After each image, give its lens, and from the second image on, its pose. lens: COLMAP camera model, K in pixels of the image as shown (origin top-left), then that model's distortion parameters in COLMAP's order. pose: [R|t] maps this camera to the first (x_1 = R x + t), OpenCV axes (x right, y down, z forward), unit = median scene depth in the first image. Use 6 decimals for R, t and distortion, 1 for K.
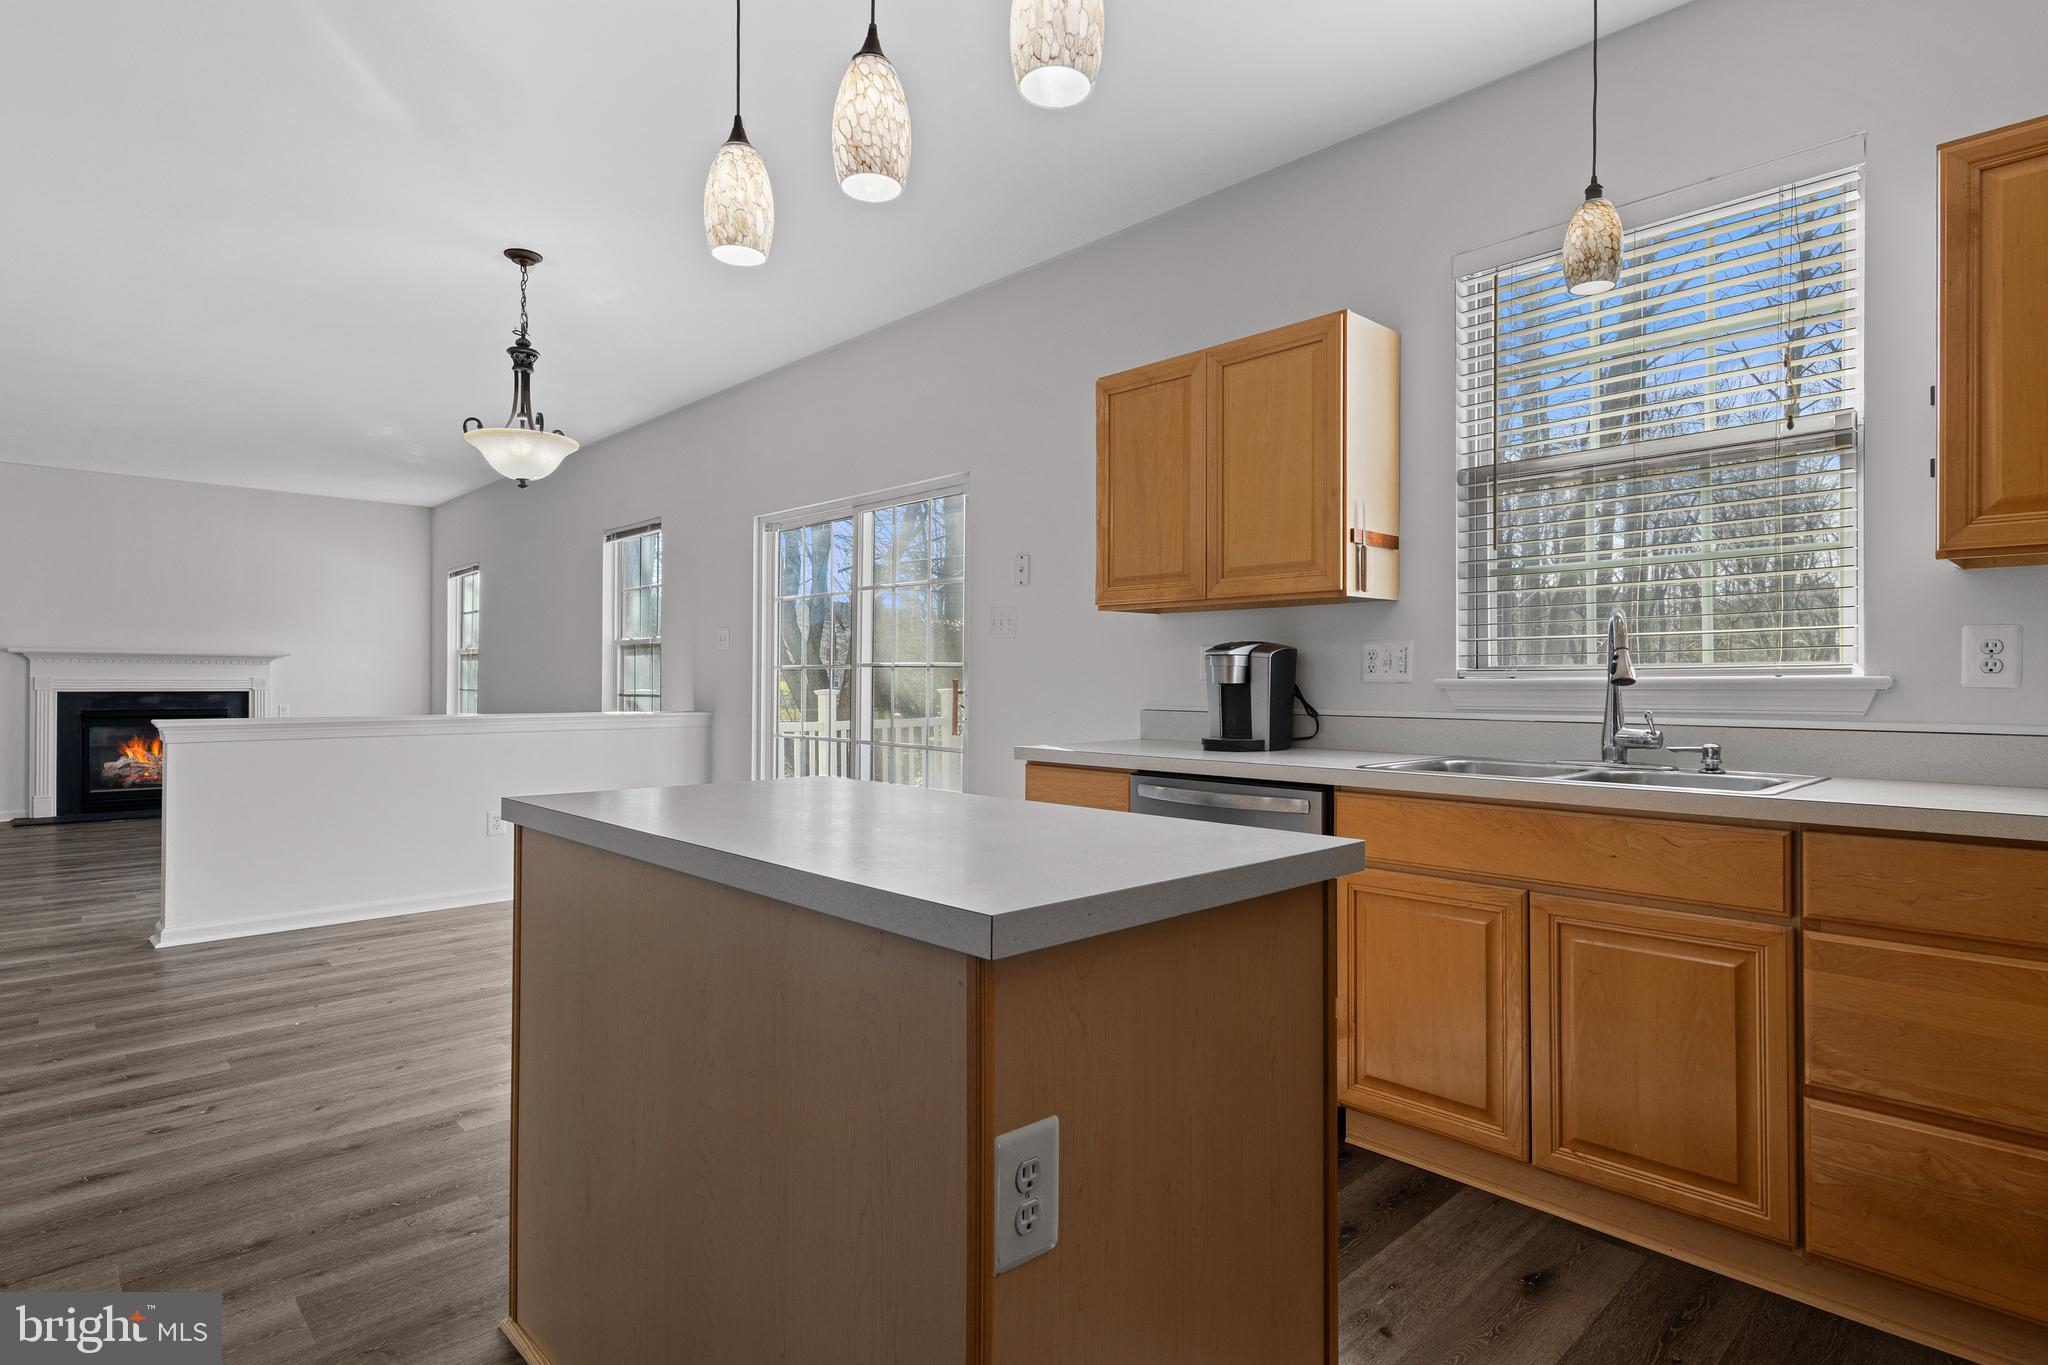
lens RADIAL K [[1048.3, 0, 1021.3], [0, 1048.3, 680.2], [0, 0, 1]] dist [0.007840, -0.000165]
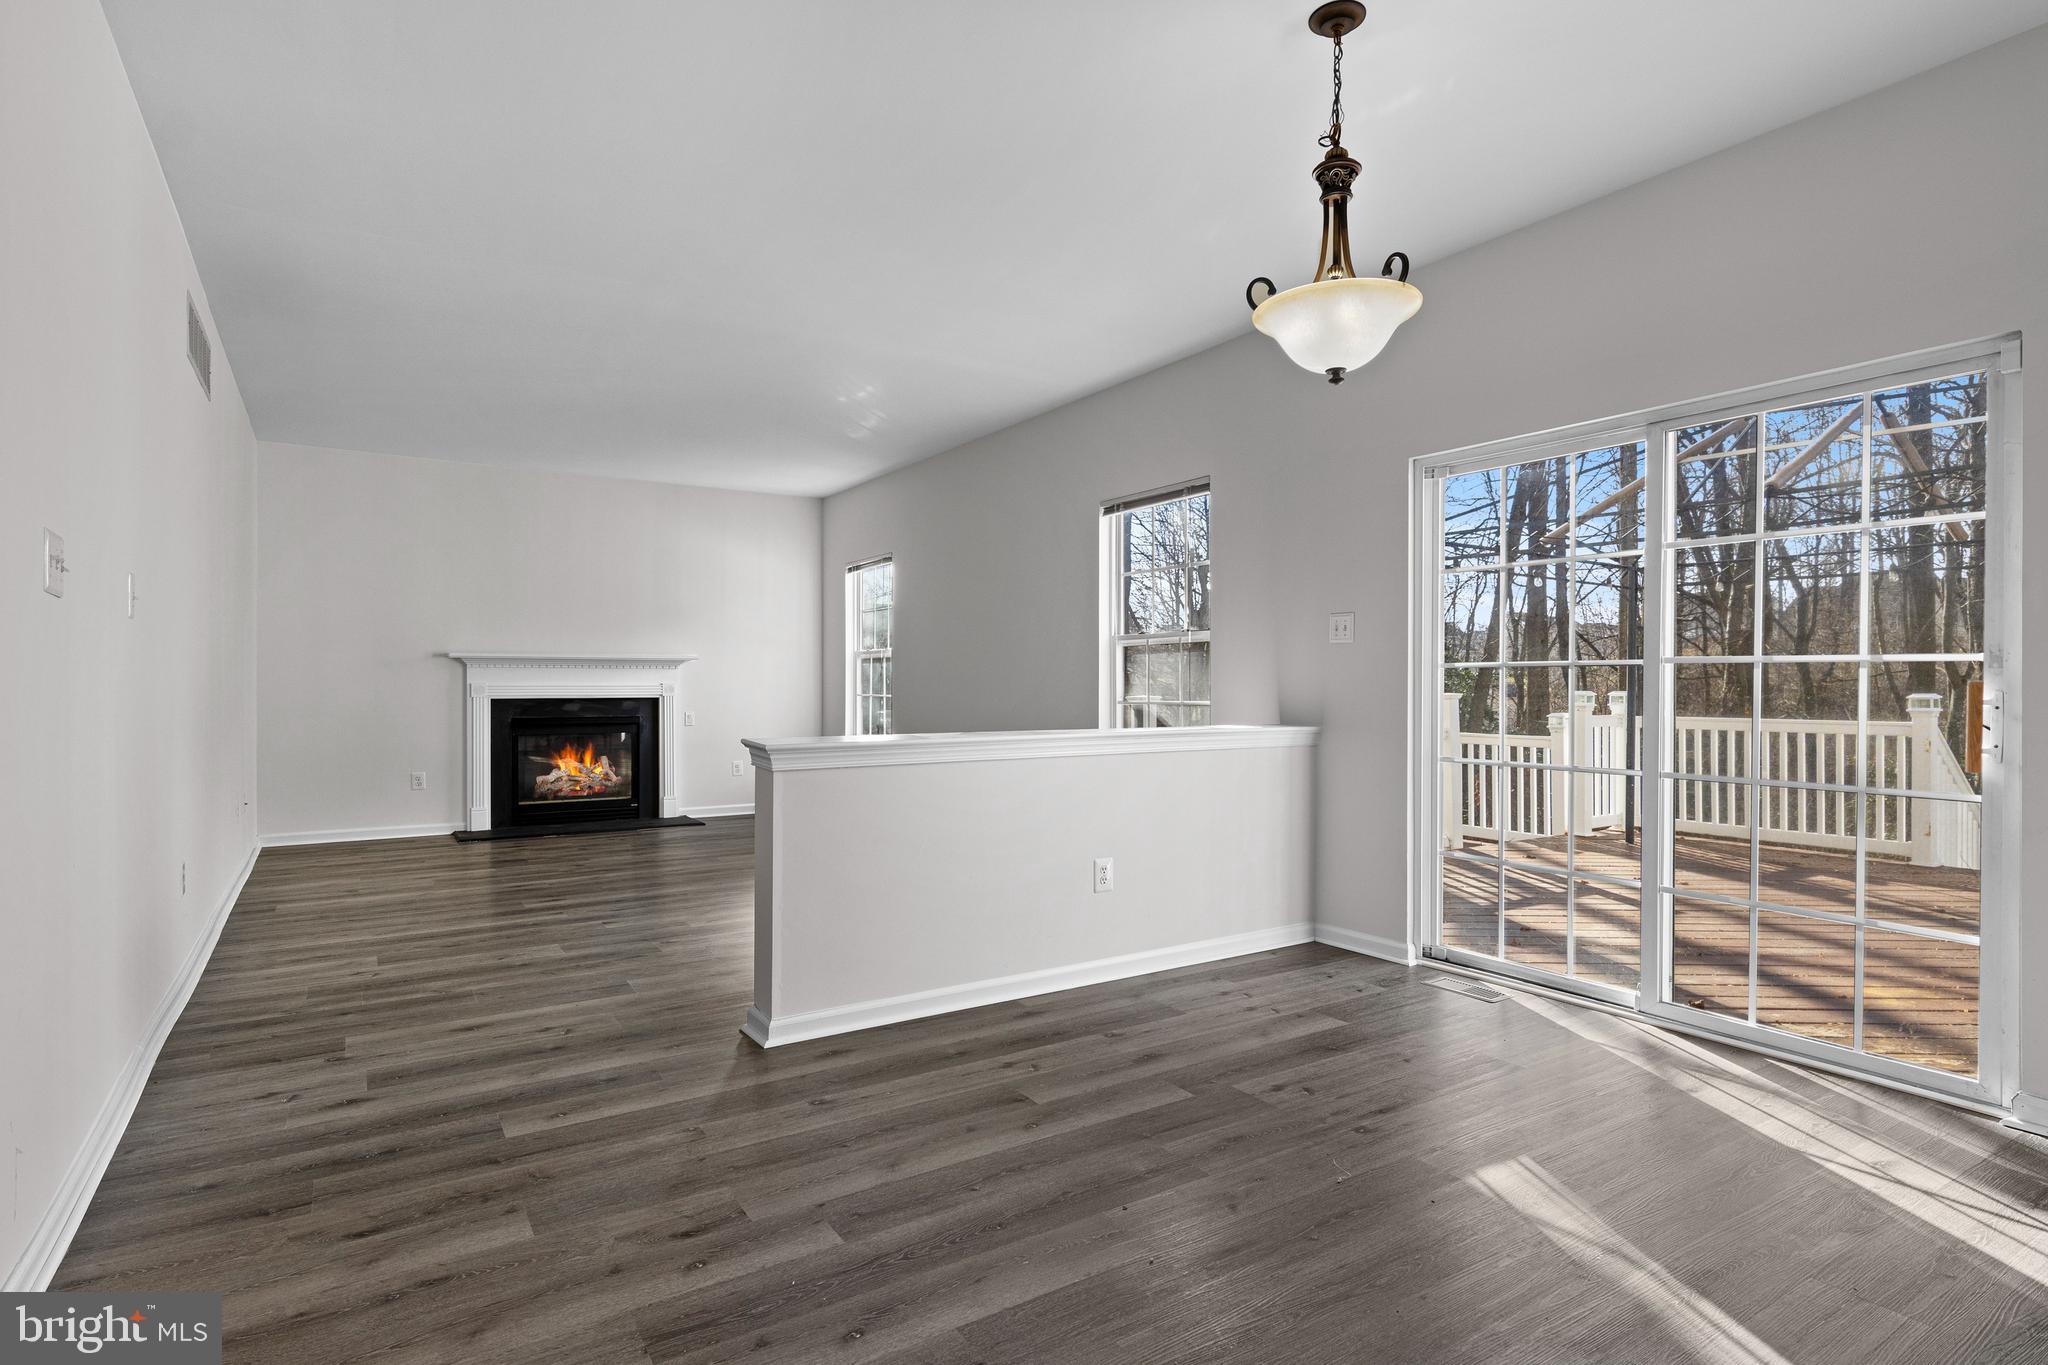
lens RADIAL K [[1048.2, 0, 1026.3], [0, 1048.2, 688.5], [0, 0, 1]] dist [0.008730, -0.001897]
pose [[0.981656, -0.002236, -0.190650, -0.538016], [0.002983, 0.999989, 0.003632, -0.000404], [0.190640, -0.004134, 0.981651, 0.337777]]
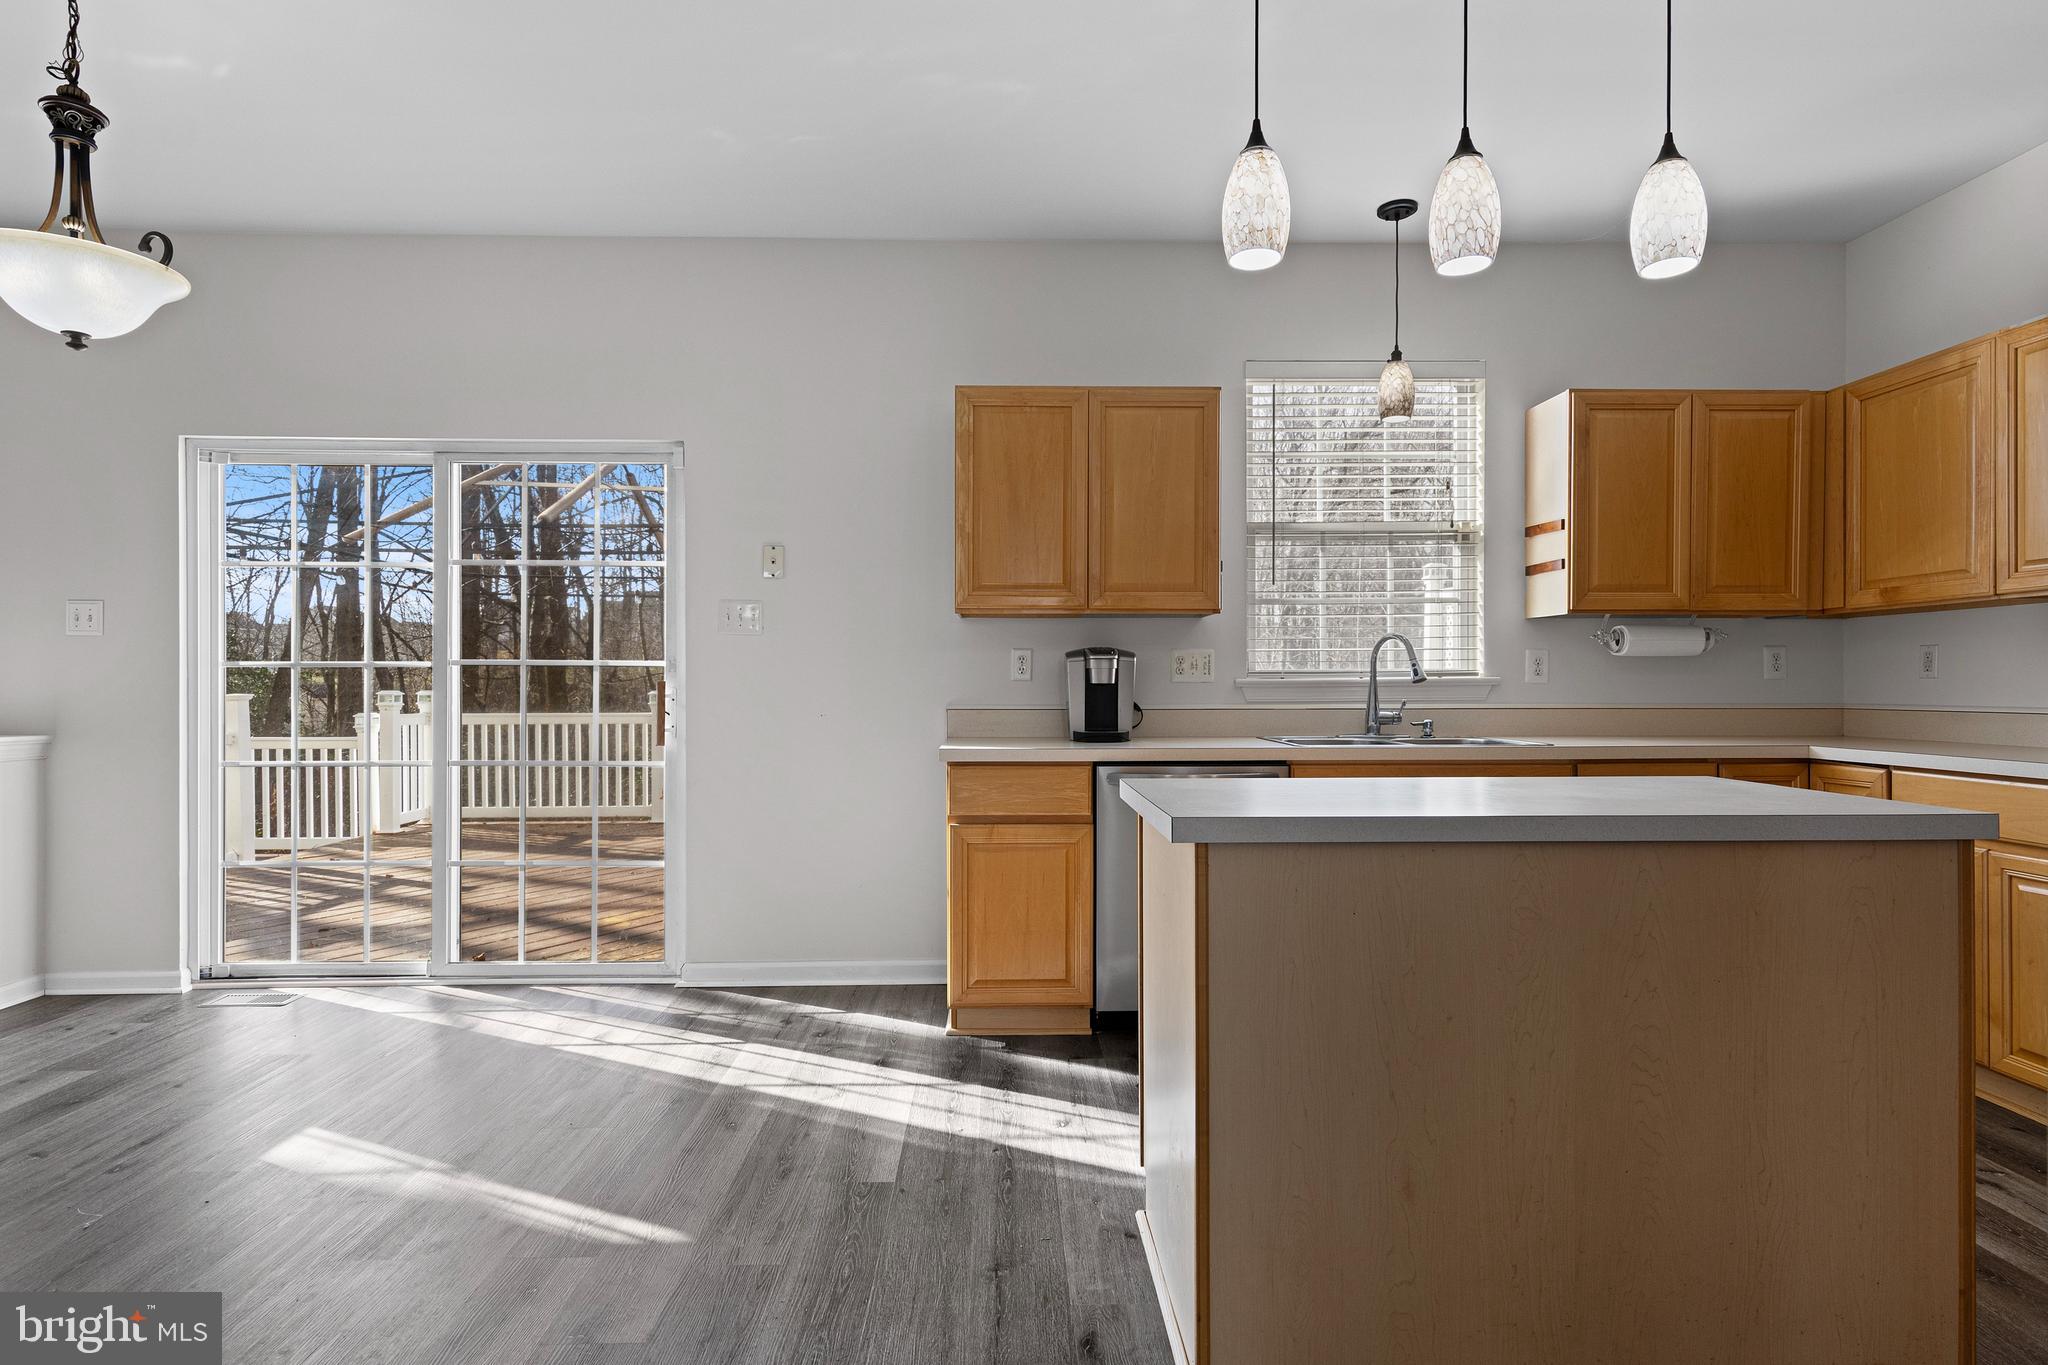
lens RADIAL K [[1041.3, 0, 1024.8], [0, 1041.3, 688.4], [0, 0, 1]] dist [0.006985, -0.001884]
pose [[0.671636, -0.007211, 0.740846, -0.551000], [0.002899, 0.999971, 0.007106, -0.000036], [-0.740876, -0.002625, 0.671637, 0.233177]]
